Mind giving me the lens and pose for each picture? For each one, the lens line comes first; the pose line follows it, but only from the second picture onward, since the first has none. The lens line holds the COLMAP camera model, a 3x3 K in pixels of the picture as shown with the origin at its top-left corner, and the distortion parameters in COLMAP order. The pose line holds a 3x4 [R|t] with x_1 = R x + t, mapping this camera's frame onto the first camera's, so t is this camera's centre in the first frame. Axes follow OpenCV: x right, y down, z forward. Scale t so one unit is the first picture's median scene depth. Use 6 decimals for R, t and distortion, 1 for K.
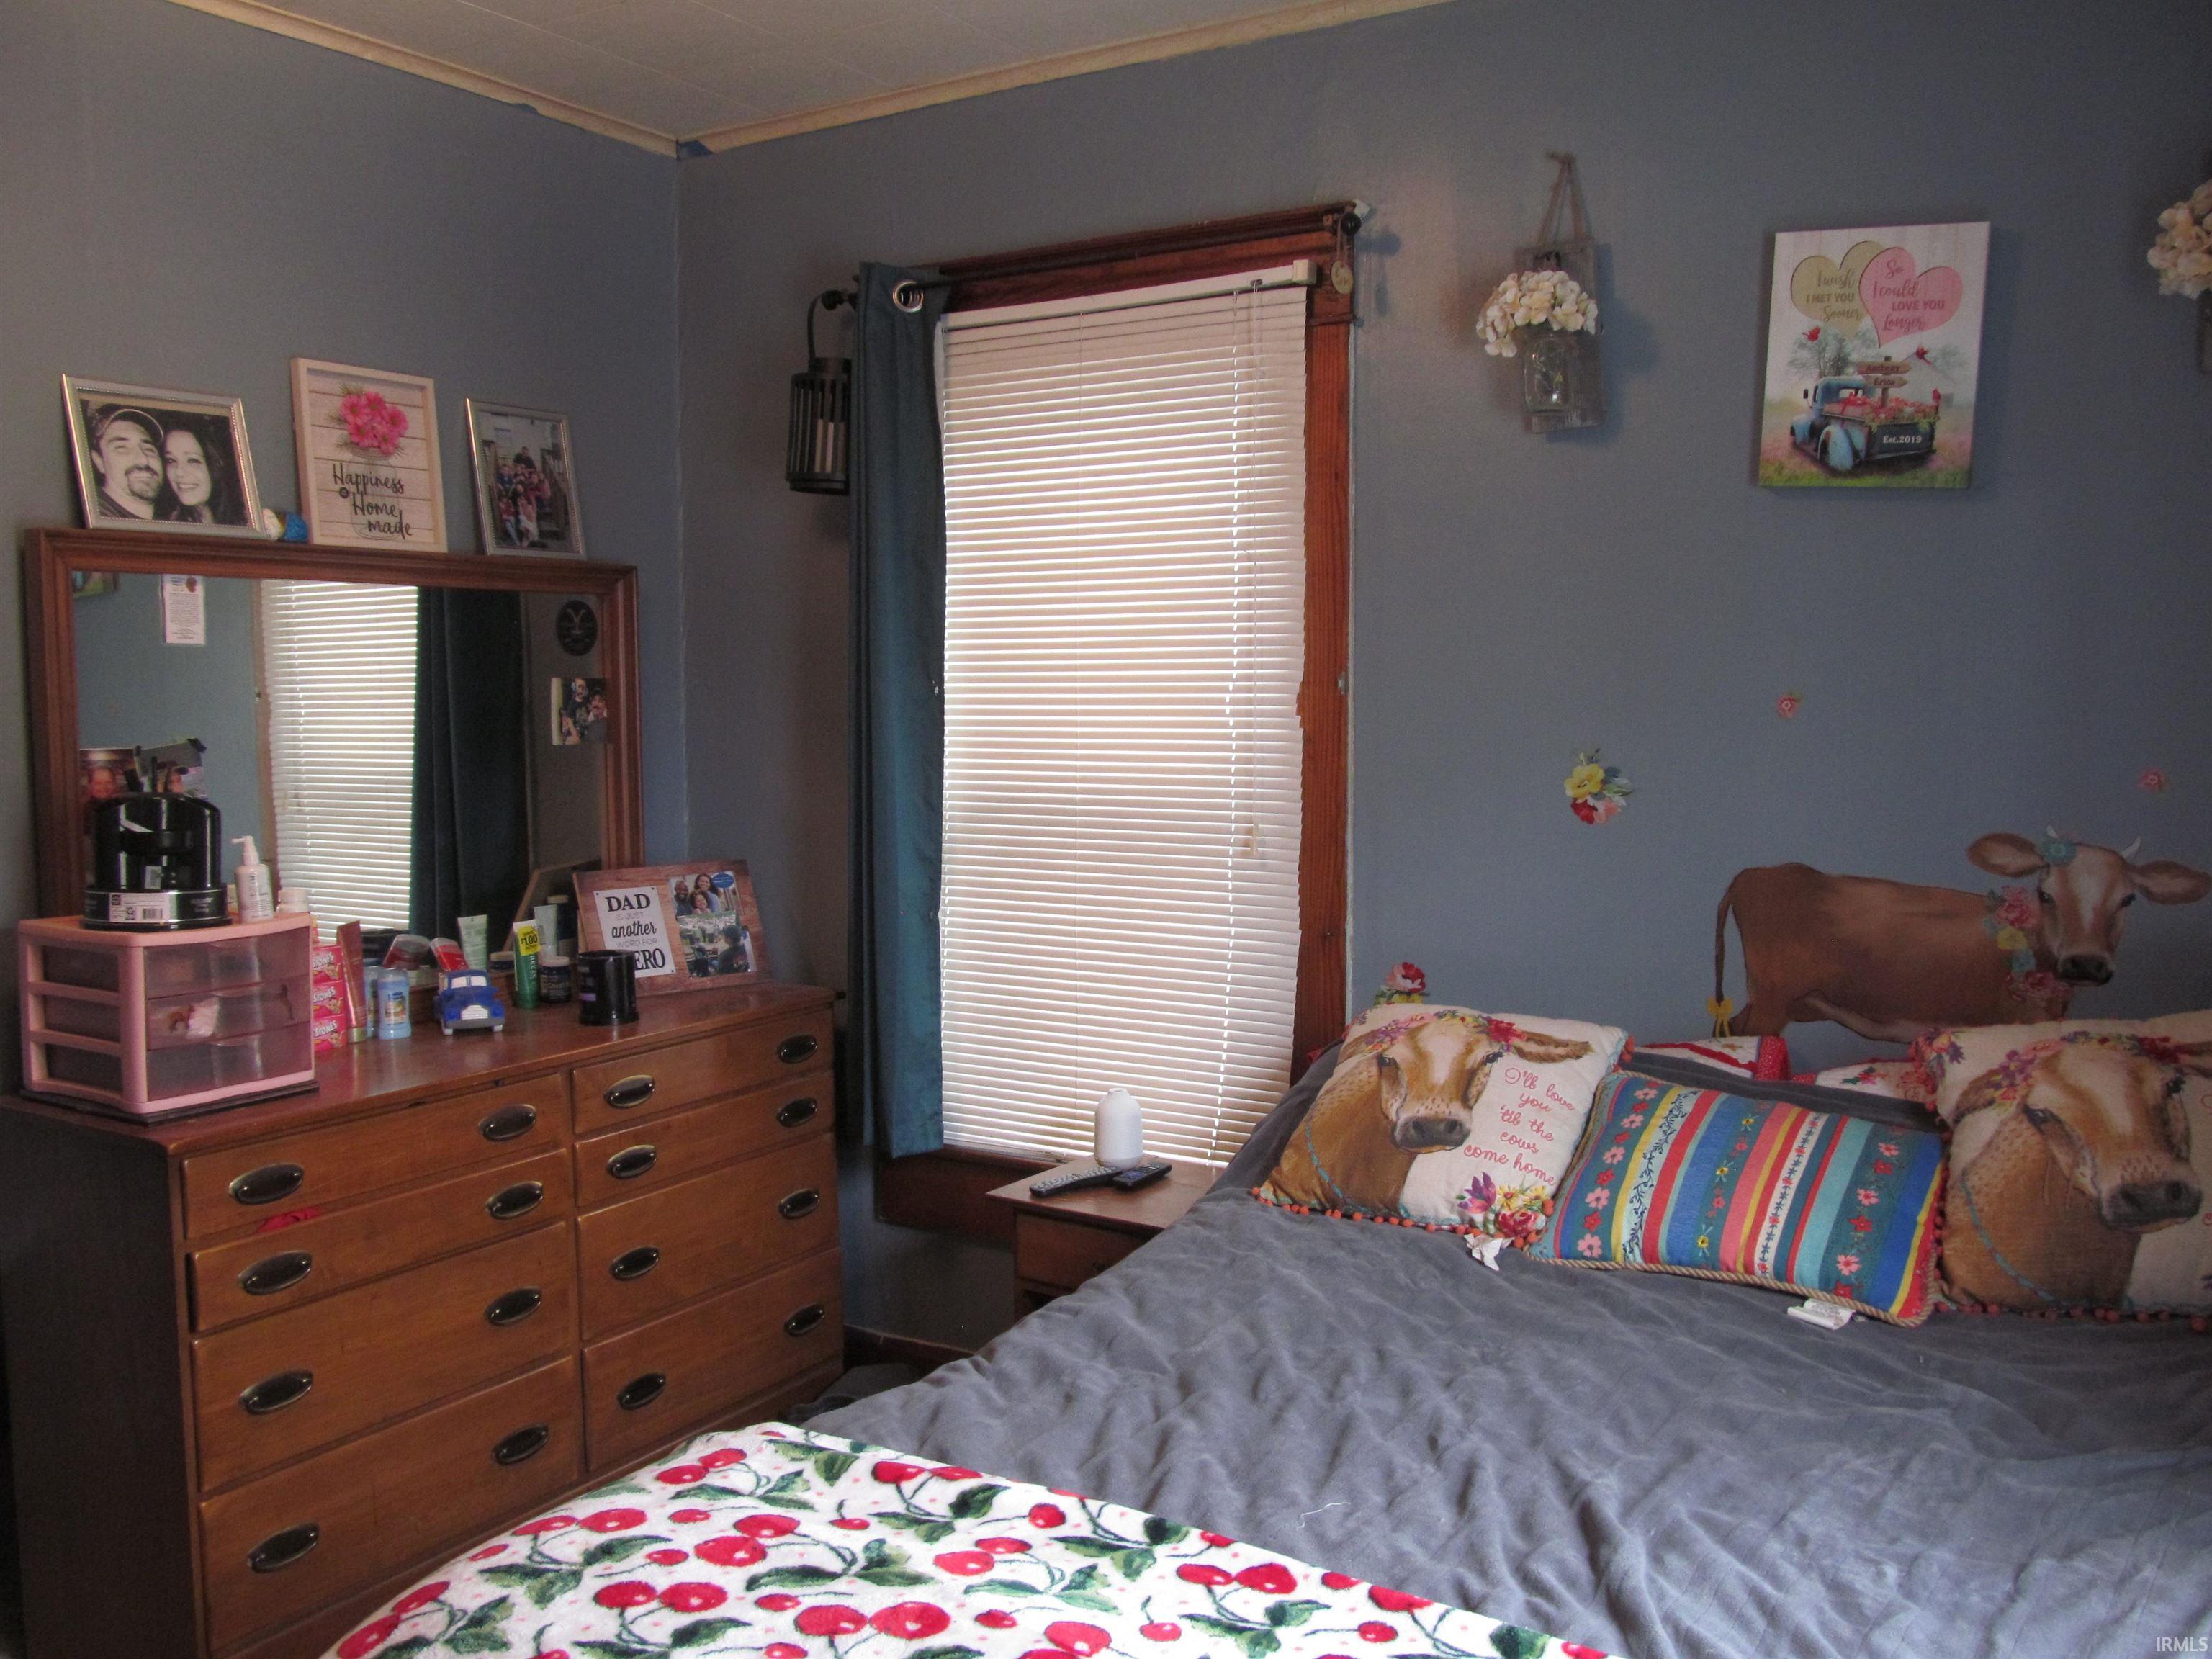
lens RADIAL K [[1829.1, 0, 1109.6], [0, 1829.1, 829.7], [0, 0, 1]] dist [-0.064055, 0.031791]
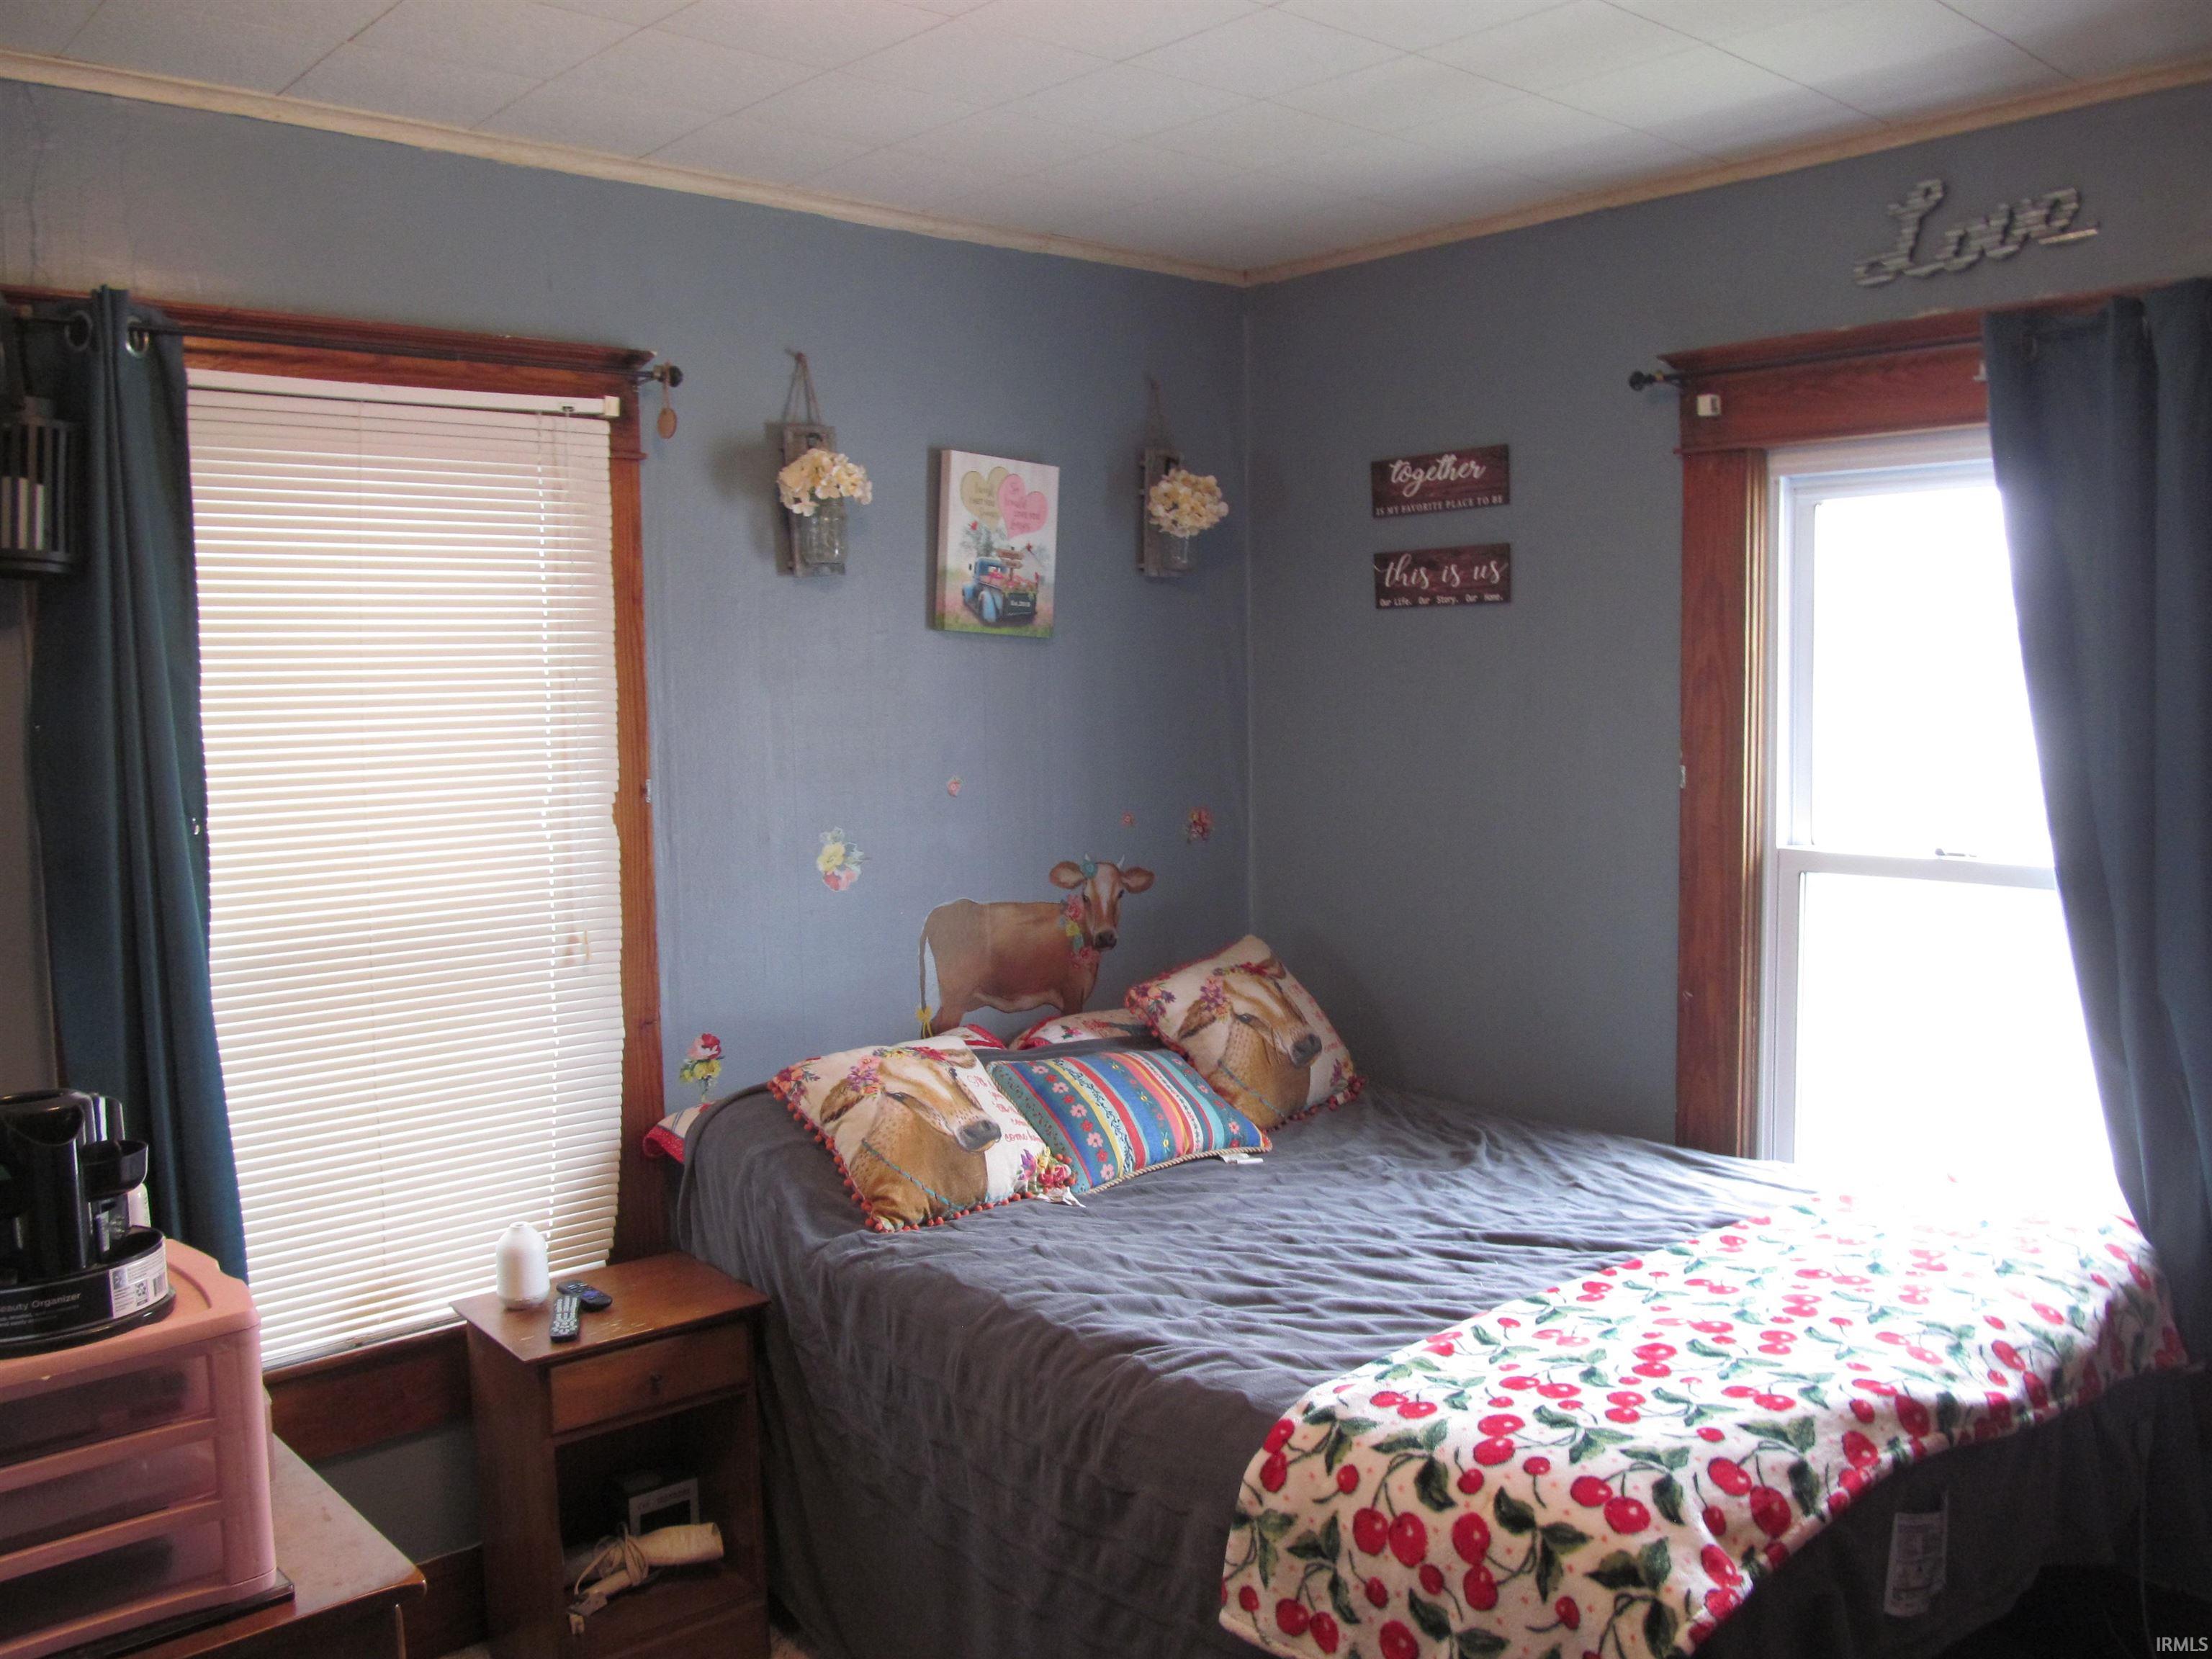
lens RADIAL K [[1829.1, 0, 1109.4], [0, 1829.1, 834.9], [0, 0, 1]] dist [-0.064055, 0.031791]
pose [[0.295993, -0.082346, 0.951634, -0.969809], [0.098192, 0.993622, 0.055438, -0.102599], [-0.950130, 0.077034, 0.302191, 0.487007]]
